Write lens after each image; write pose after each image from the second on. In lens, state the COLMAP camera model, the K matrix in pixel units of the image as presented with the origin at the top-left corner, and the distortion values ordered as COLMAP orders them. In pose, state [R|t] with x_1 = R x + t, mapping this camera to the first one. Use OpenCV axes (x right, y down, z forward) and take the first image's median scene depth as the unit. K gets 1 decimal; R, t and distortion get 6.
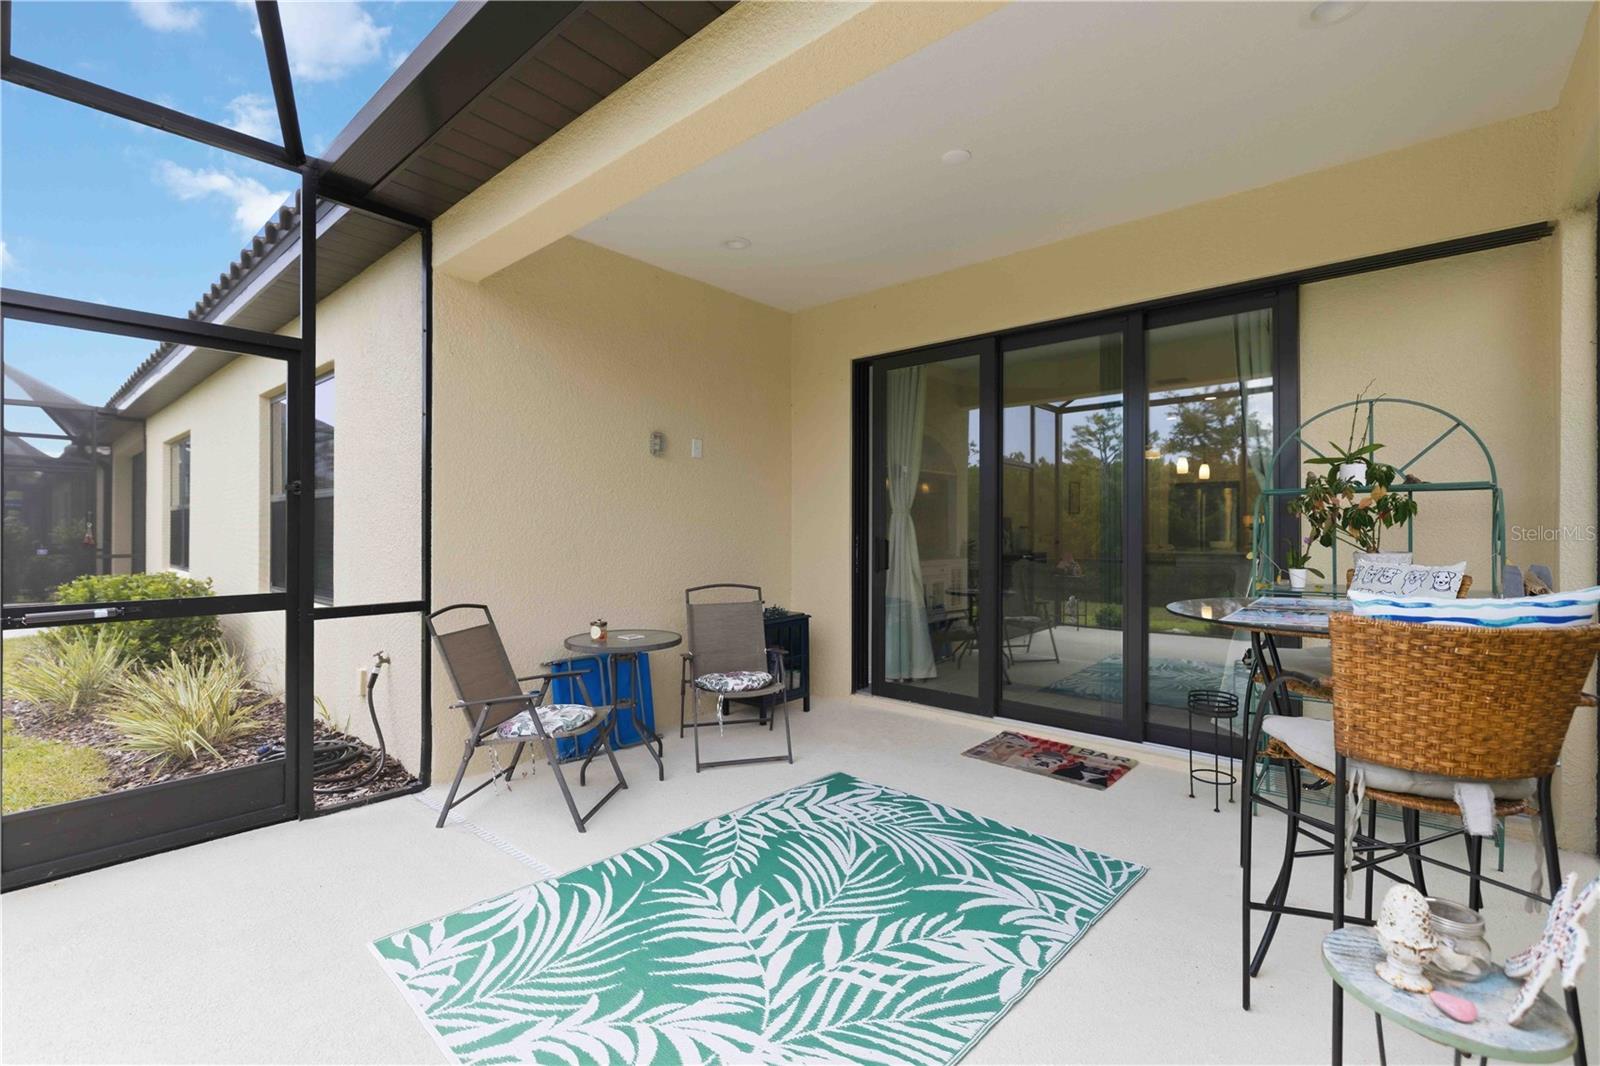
lens RADIAL K [[712.3, 0, 800.0], [0, 712.3, 533.0], [0, 0, 1]] dist [0.000394, 0.000035]
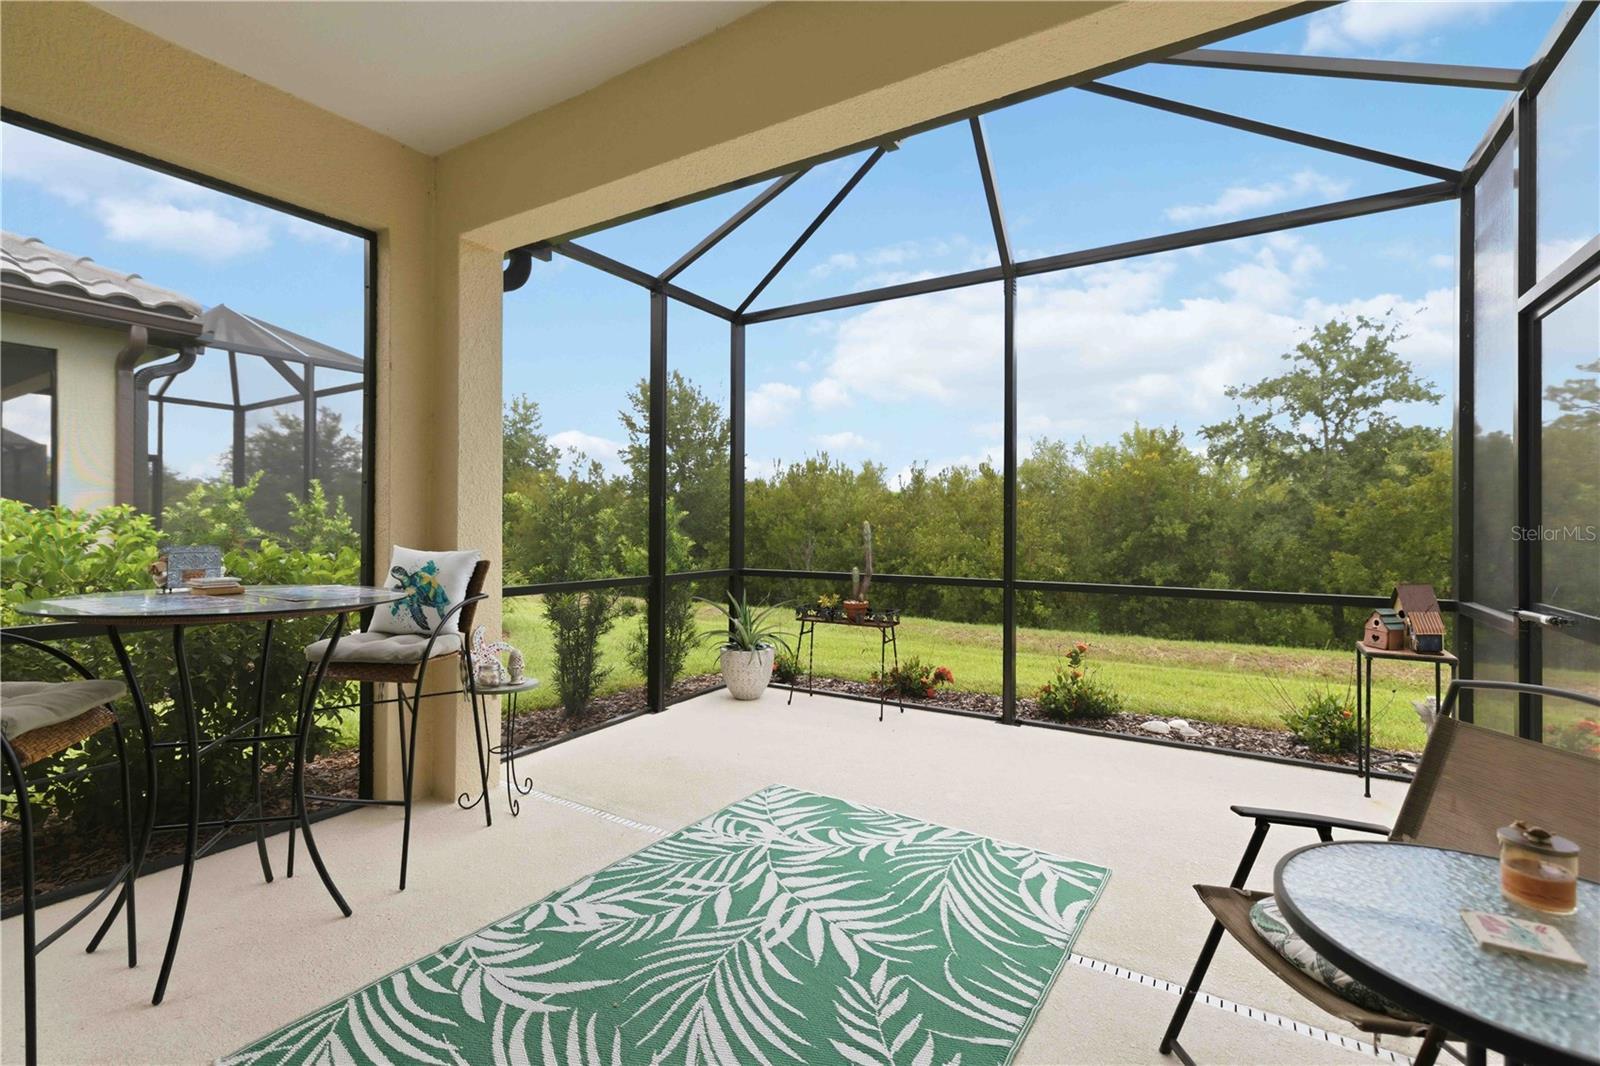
lens RADIAL K [[712.3, 0, 800.0], [0, 712.3, 533.0], [0, 0, 1]] dist [0.000394, 0.000035]
pose [[-0.986973, -0.003428, -0.160852, 0.104847], [-0.005020, 0.999942, 0.009491, 0.001397], [0.160811, 0.010175, -0.986933, 2.046787]]
